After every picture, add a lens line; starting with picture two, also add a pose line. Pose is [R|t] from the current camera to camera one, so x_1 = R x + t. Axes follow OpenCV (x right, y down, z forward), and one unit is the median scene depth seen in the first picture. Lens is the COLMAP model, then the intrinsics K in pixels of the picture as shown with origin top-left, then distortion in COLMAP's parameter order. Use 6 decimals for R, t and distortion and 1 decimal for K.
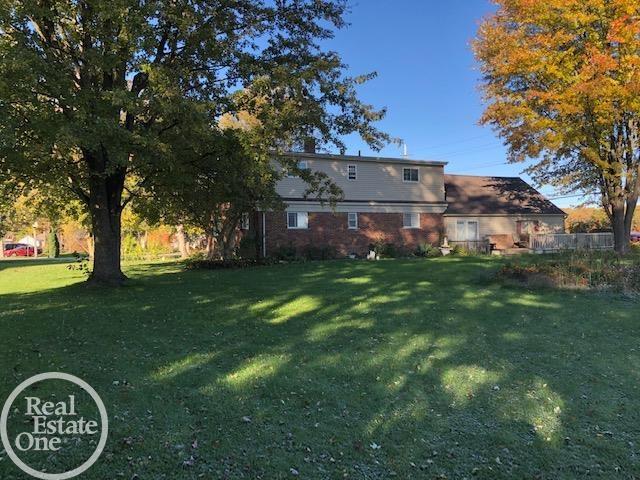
lens RADIAL K [[513.3, 0, 320.0], [0, 513.3, 240.0], [0, 0, 1]] dist [-0.003448, -0.004882]
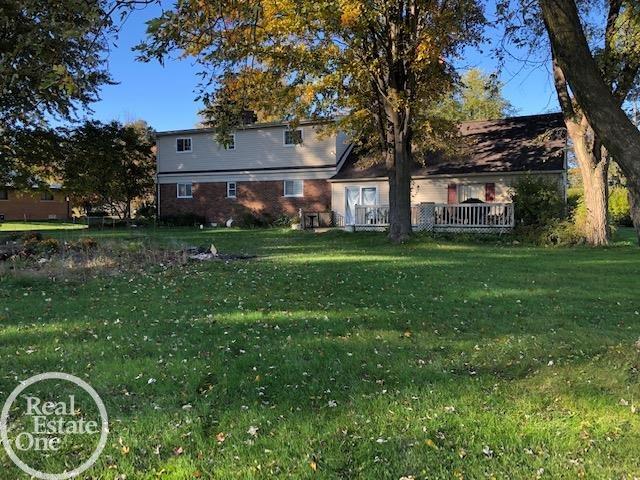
lens RADIAL K [[513.3, 0, 320.0], [0, 513.3, 240.0], [0, 0, 1]] dist [-0.003448, -0.004882]
pose [[0.584300, 0.063772, -0.809029, 0.947486], [-0.009082, 0.997359, 0.072058, -0.013178], [0.811487, -0.034756, 0.583336, 0.508521]]
